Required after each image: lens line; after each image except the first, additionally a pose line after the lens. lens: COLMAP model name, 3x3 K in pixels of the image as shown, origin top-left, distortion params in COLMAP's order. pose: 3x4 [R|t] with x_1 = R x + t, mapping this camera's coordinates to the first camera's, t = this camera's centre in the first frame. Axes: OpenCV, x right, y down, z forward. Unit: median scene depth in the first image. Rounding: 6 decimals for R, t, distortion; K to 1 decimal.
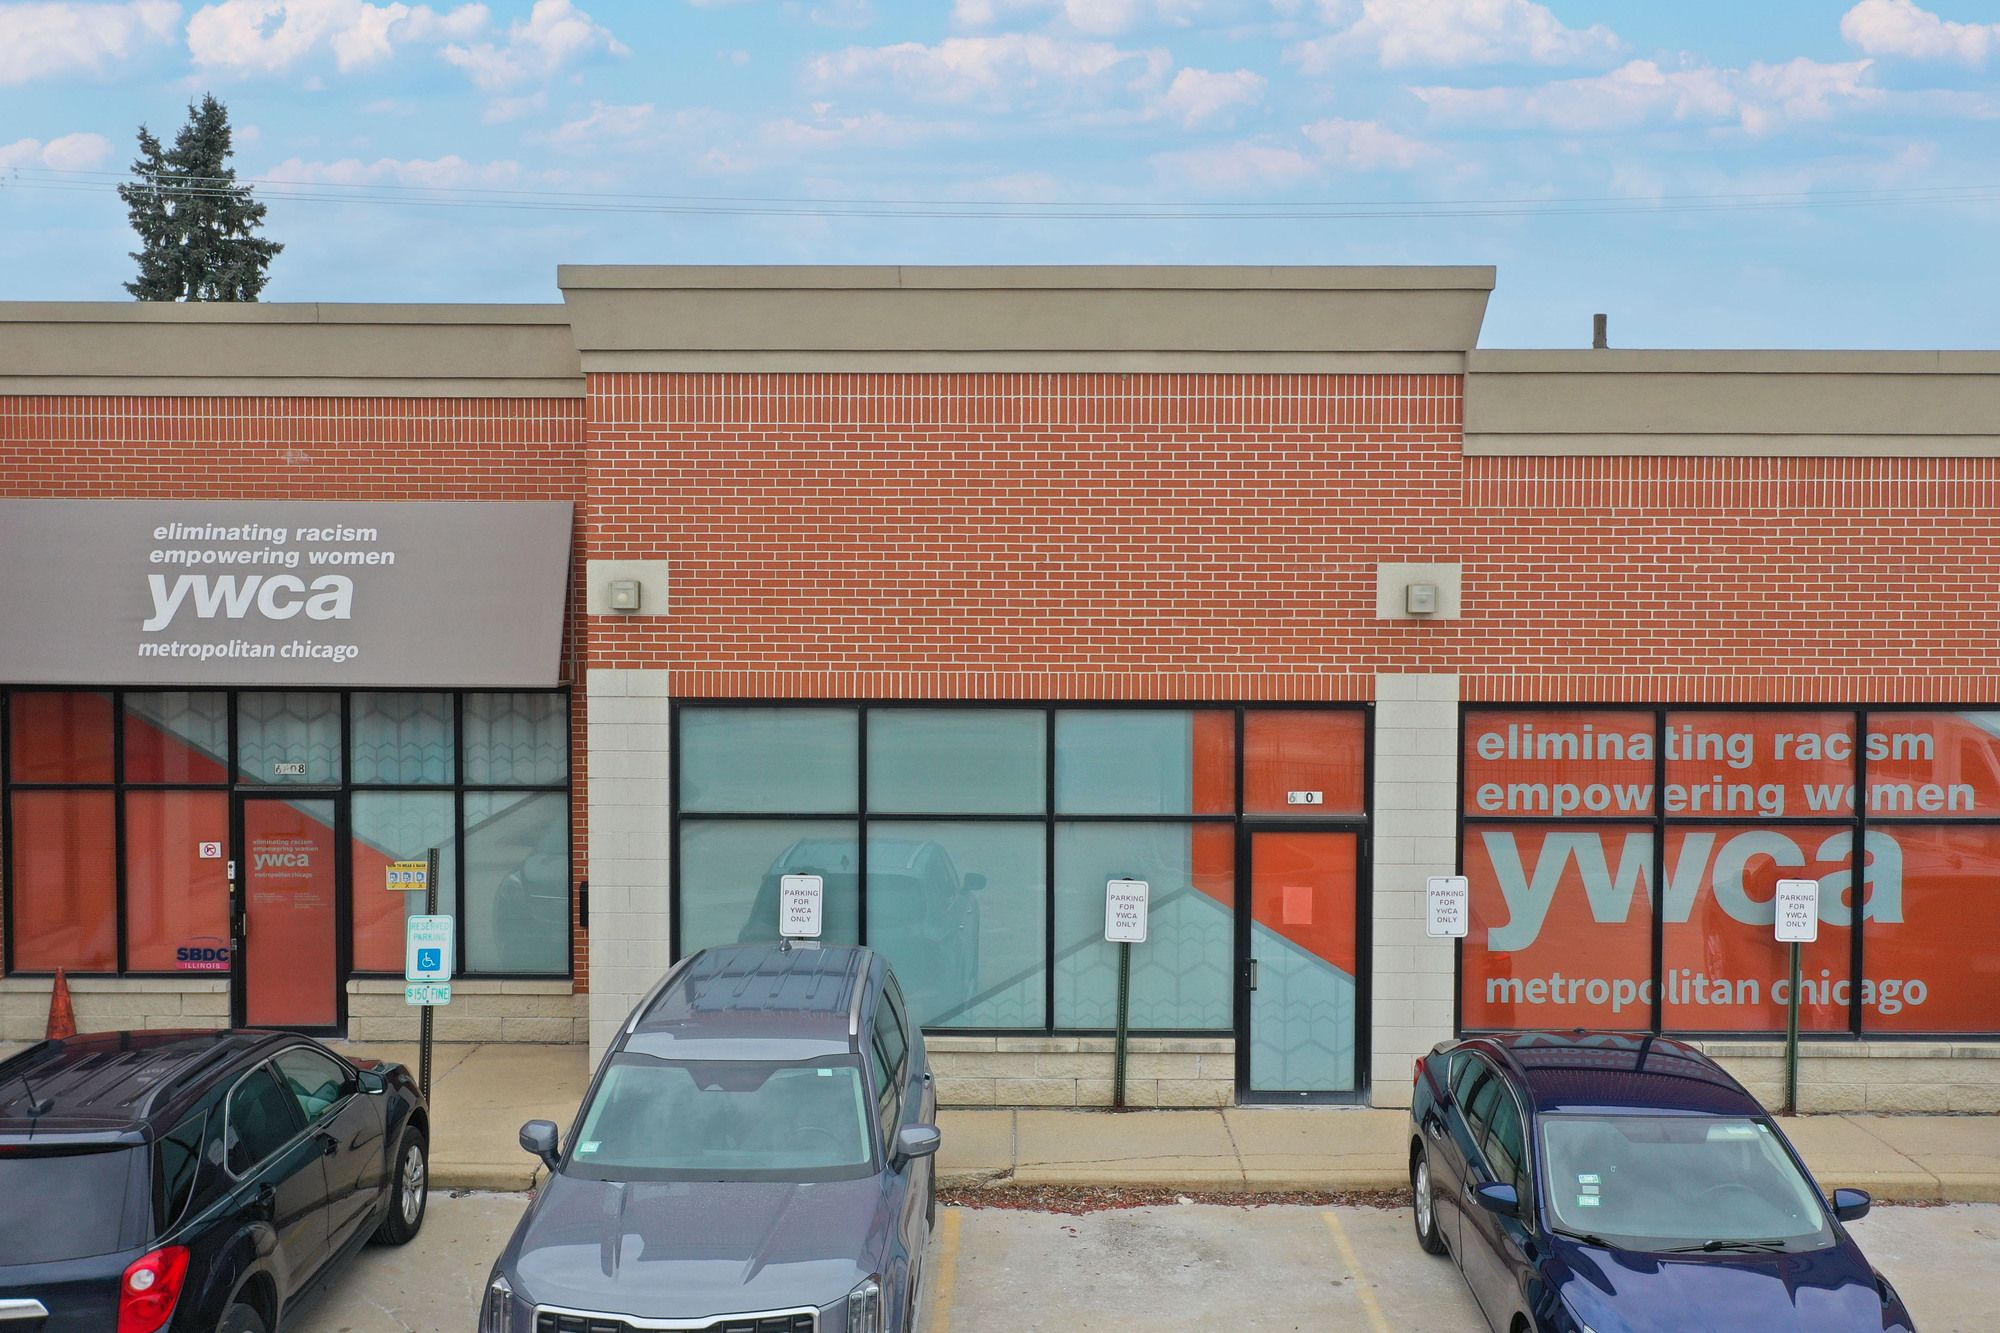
lens RADIAL K [[1873.5, 0, 1003.1], [0, 1873.5, 659.9], [0, 0, 1]] dist [0.000071, -0.002695]
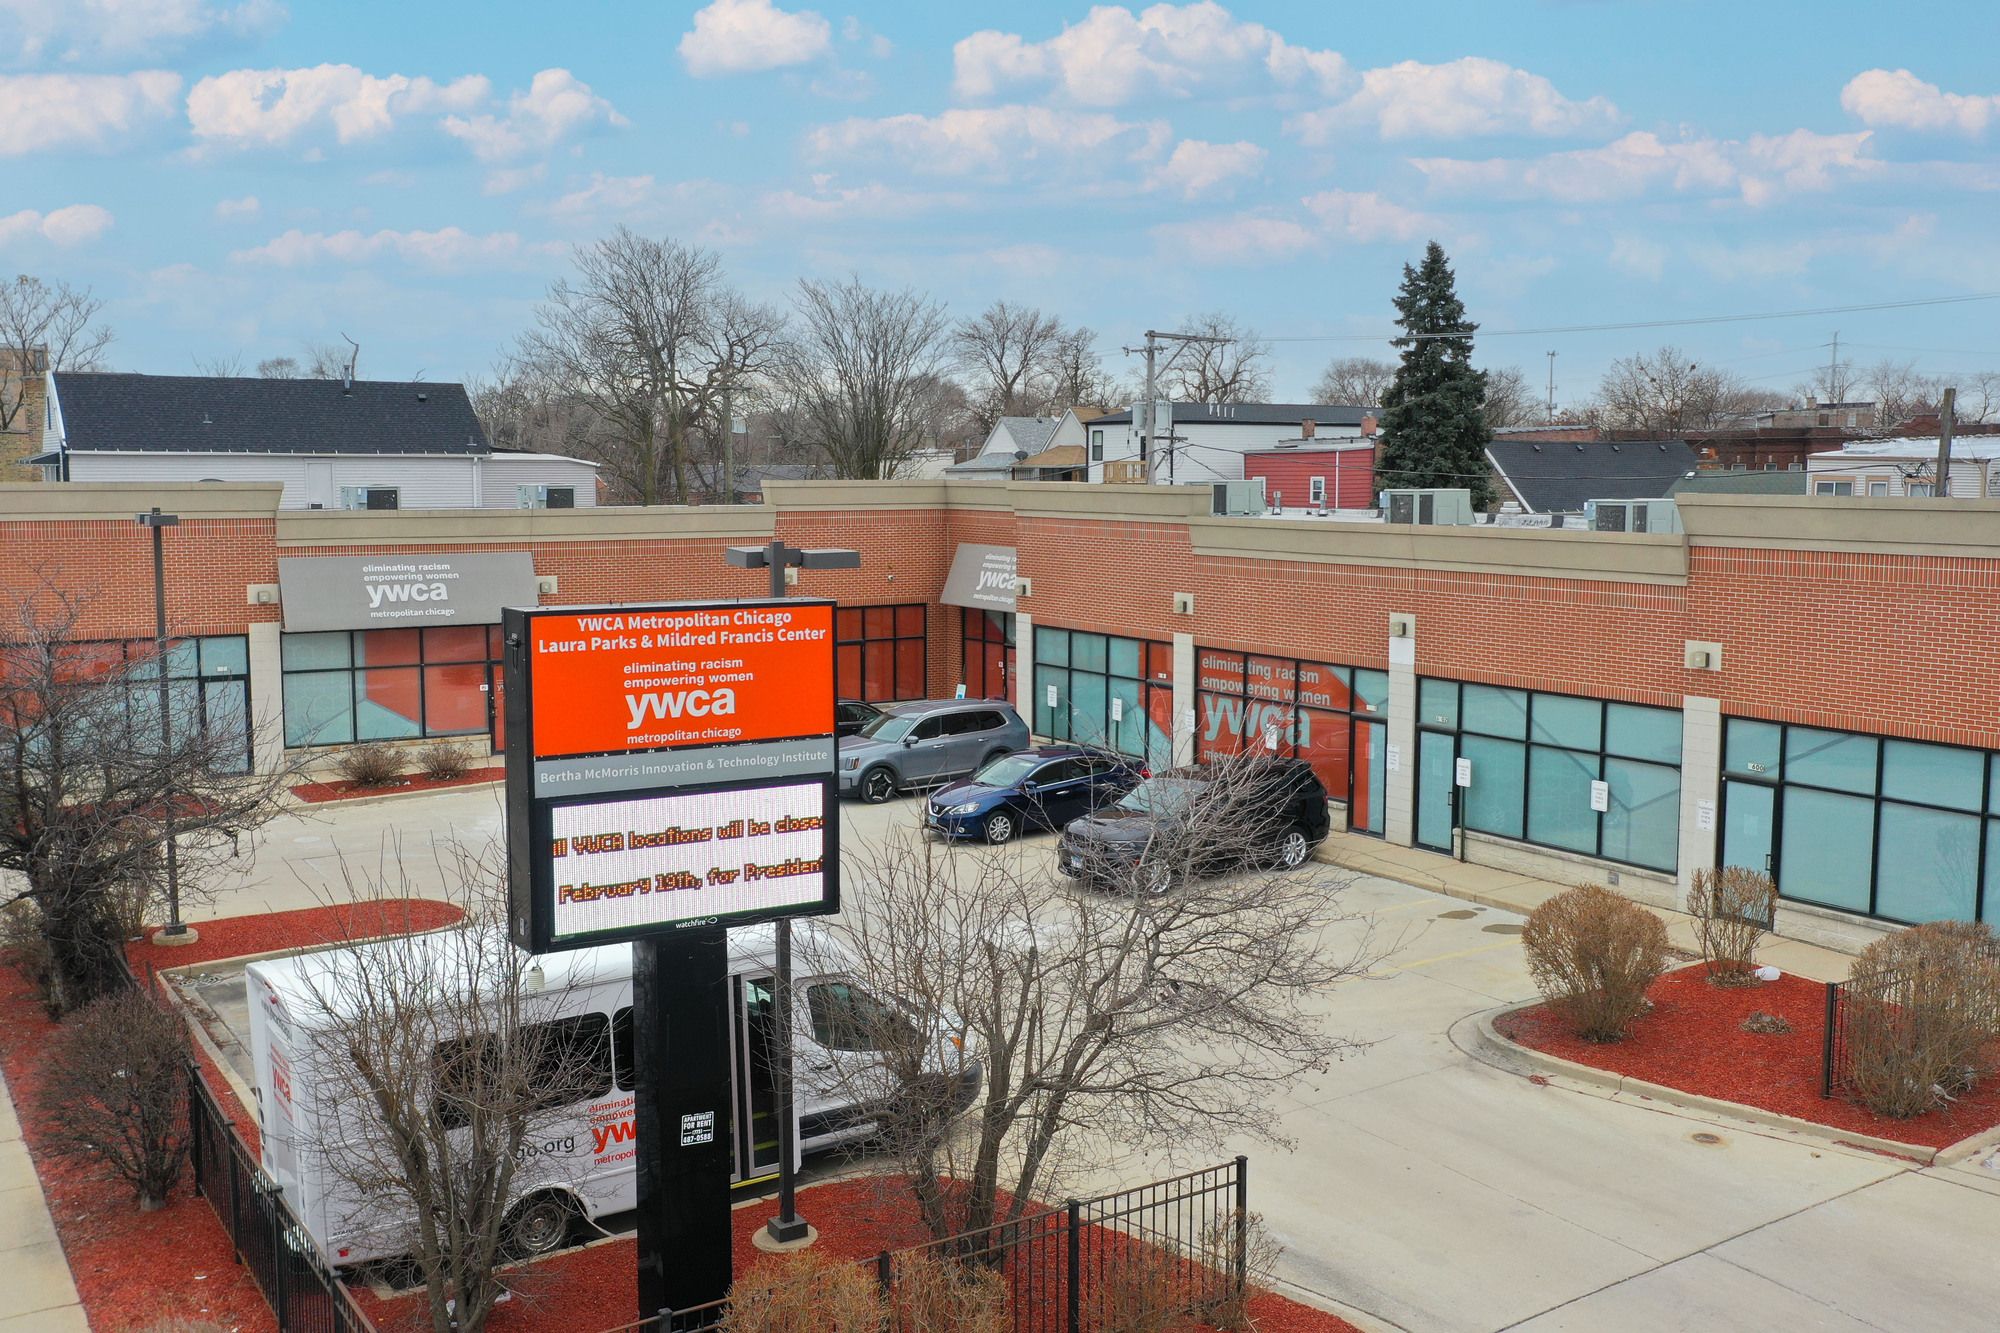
lens RADIAL K [[1873.5, 0, 1003.1], [0, 1873.5, 659.9], [0, 0, 1]] dist [0.000071, -0.002695]
pose [[0.551314, 0.084416, -0.830016, 2.106799], [-0.029988, 0.996230, 0.081402, -0.151480], [0.833759, -0.019987, 0.551767, -0.645672]]
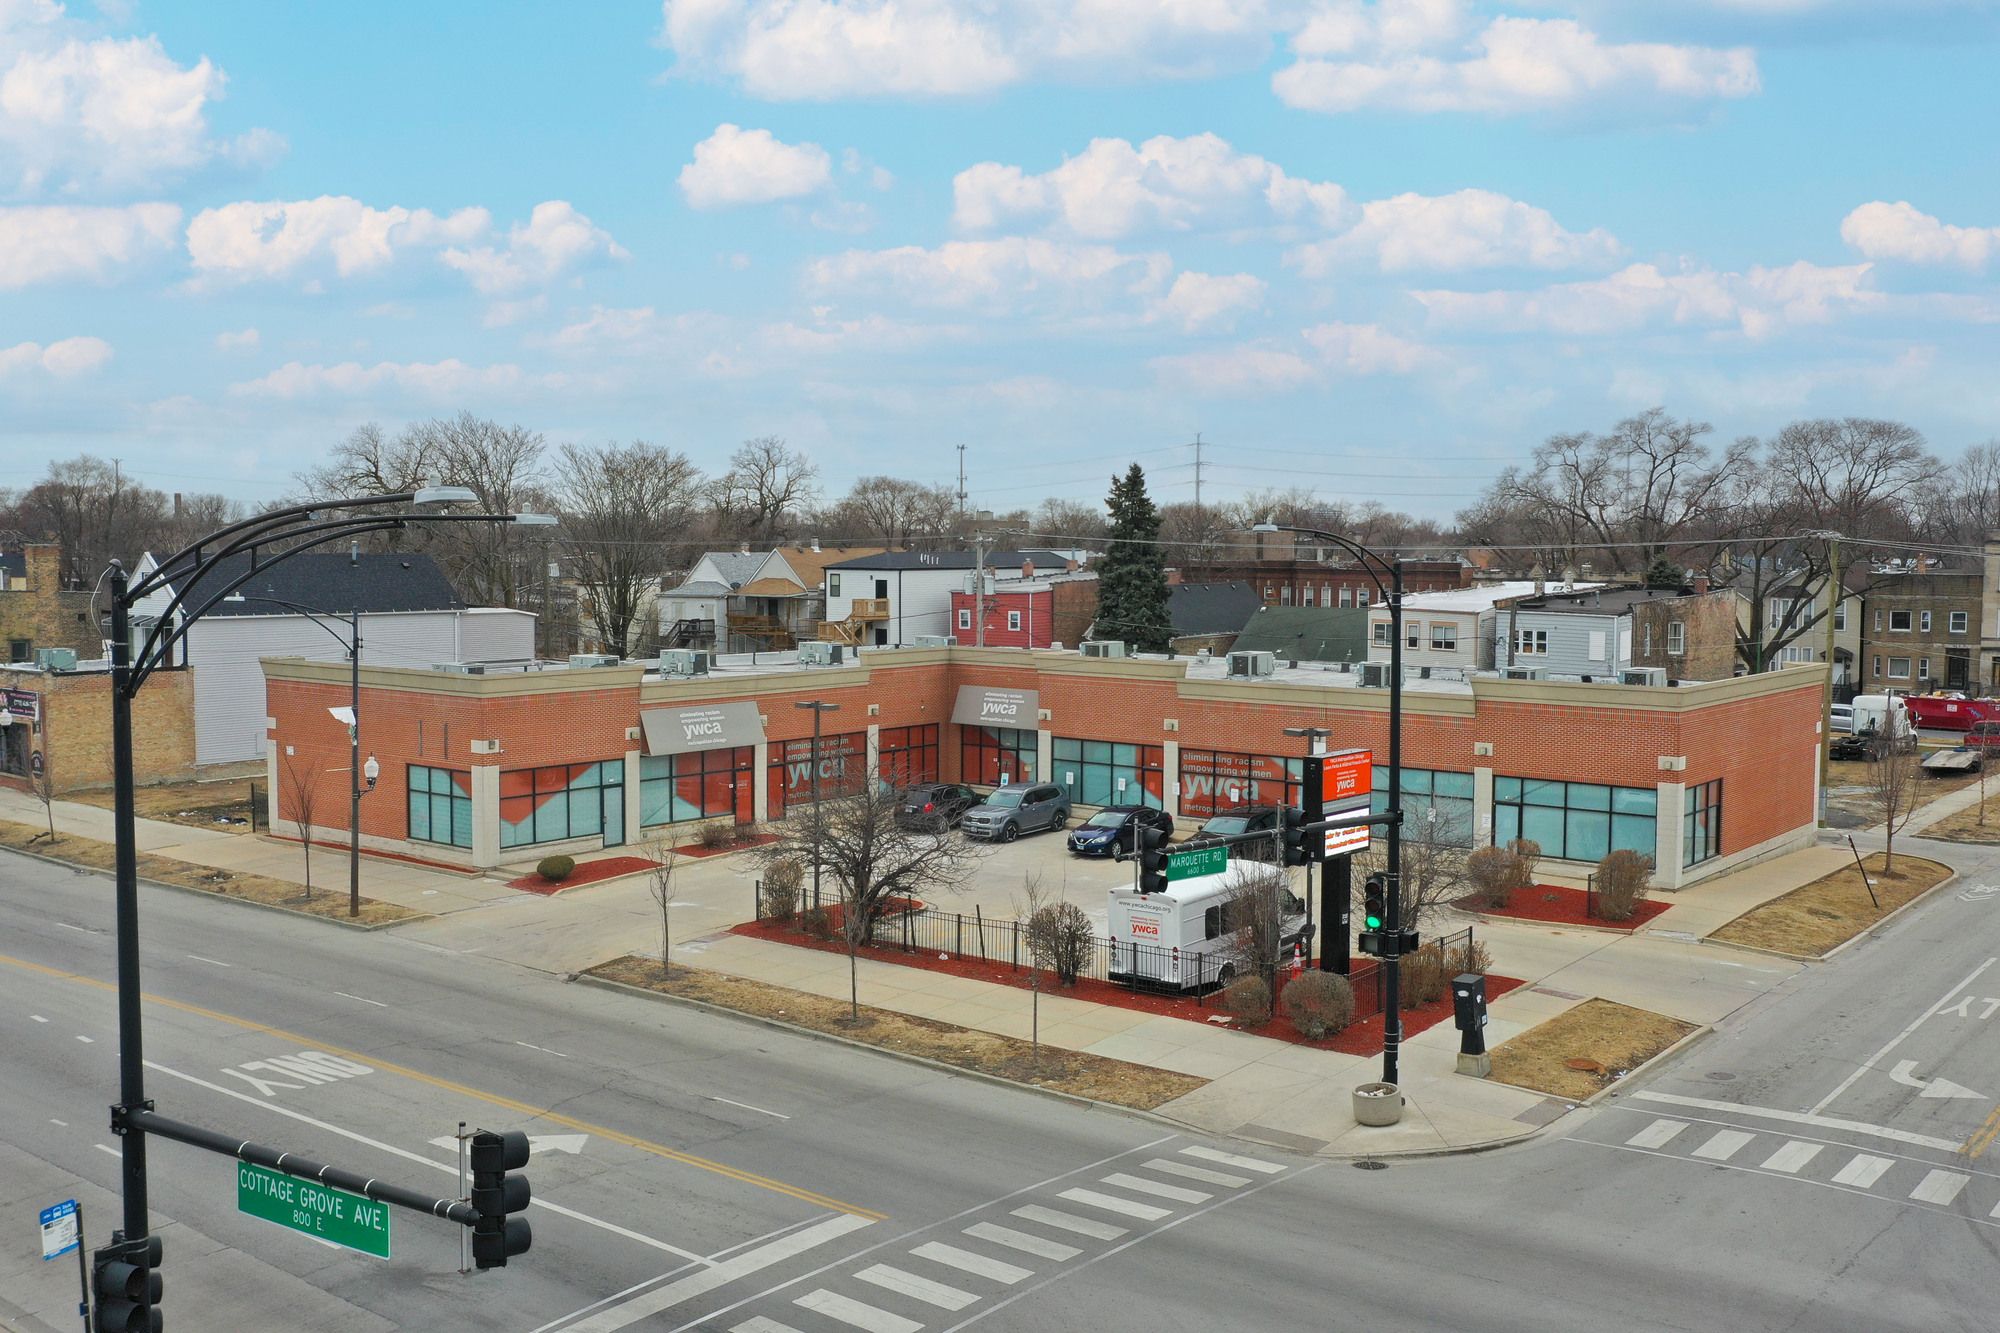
lens RADIAL K [[1873.5, 0, 1003.1], [0, 1873.5, 659.9], [0, 0, 1]] dist [0.000071, -0.002695]
pose [[0.788793, 0.040257, -0.613339, 2.626405], [-0.024780, 0.999124, 0.033710, -0.329104], [0.614159, -0.011392, 0.789100, -2.880445]]
